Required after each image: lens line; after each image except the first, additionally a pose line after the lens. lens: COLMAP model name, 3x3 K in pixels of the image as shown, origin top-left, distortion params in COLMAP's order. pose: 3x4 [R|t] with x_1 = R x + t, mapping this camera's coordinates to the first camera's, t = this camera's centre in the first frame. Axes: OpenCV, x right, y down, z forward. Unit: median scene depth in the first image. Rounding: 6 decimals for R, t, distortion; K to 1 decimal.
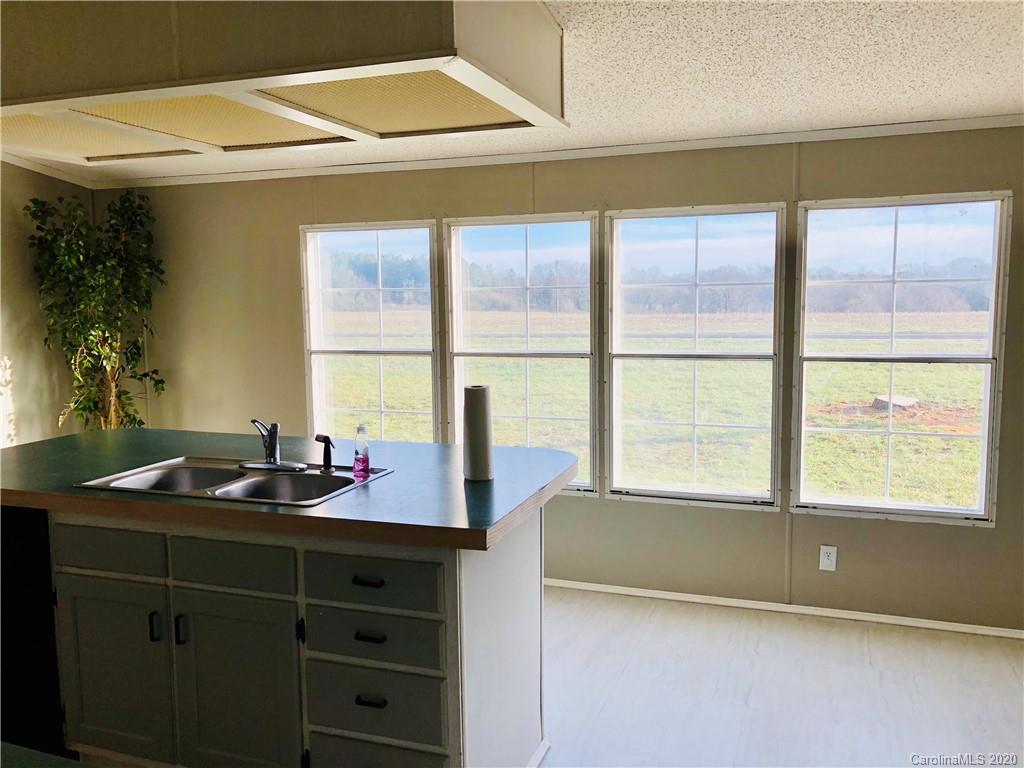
lens RADIAL K [[832.1, 0, 505.5], [0, 832.1, 380.4], [0, 0, 1]] dist [0.047934, -0.045439]
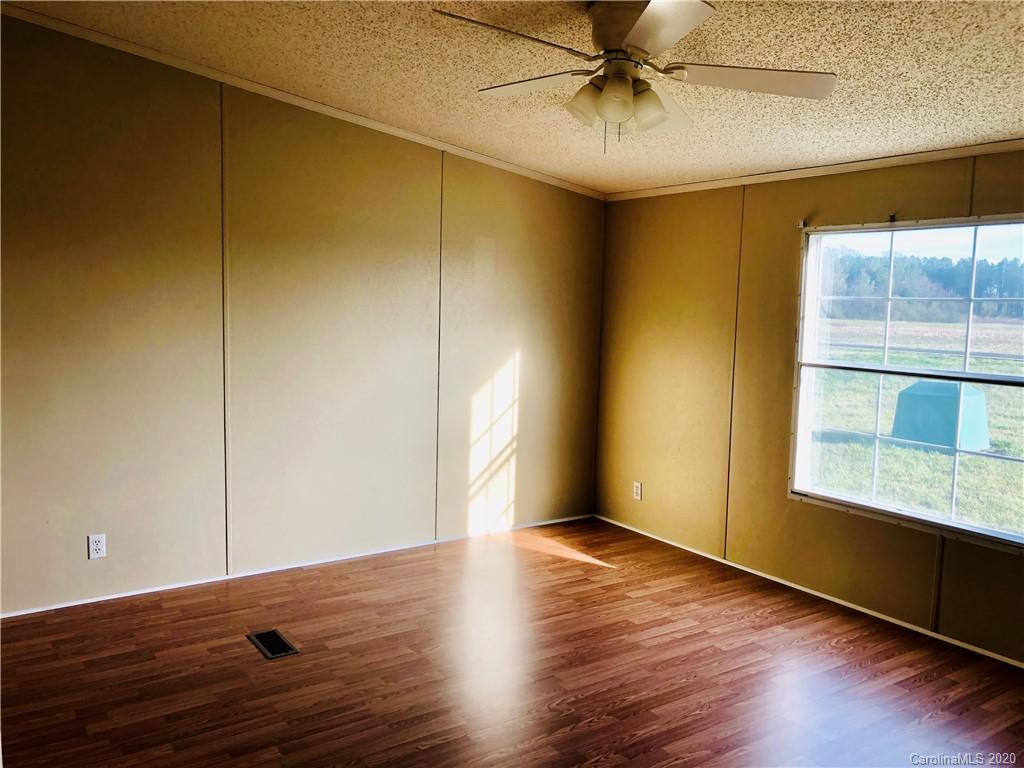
lens RADIAL K [[832.1, 0, 514.7], [0, 832.1, 380.5], [0, 0, 1]] dist [0.047934, -0.045439]
pose [[0.823744, 0.088568, -0.560001, 1.068532], [-0.095249, 0.995303, 0.017305, 0.021878], [0.558904, 0.039085, 0.828311, -0.263342]]
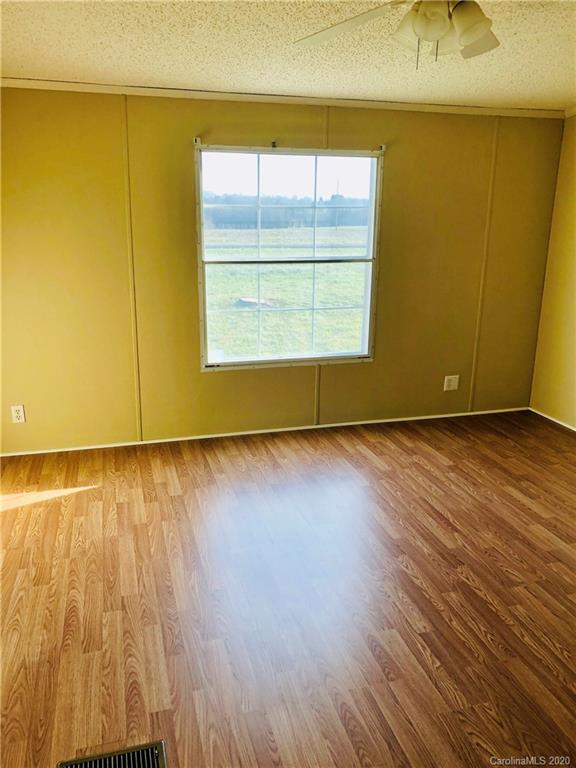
lens RADIAL K [[624.1, 0, 287.7], [0, 624.1, 386.9], [0, 0, 1]] dist [0.047934, -0.045439]
pose [[0.797845, -0.141775, 0.585955, -0.281813], [0.042557, 0.982775, 0.179841, -0.006820], [-0.601359, -0.118549, 0.790135, 0.099841]]
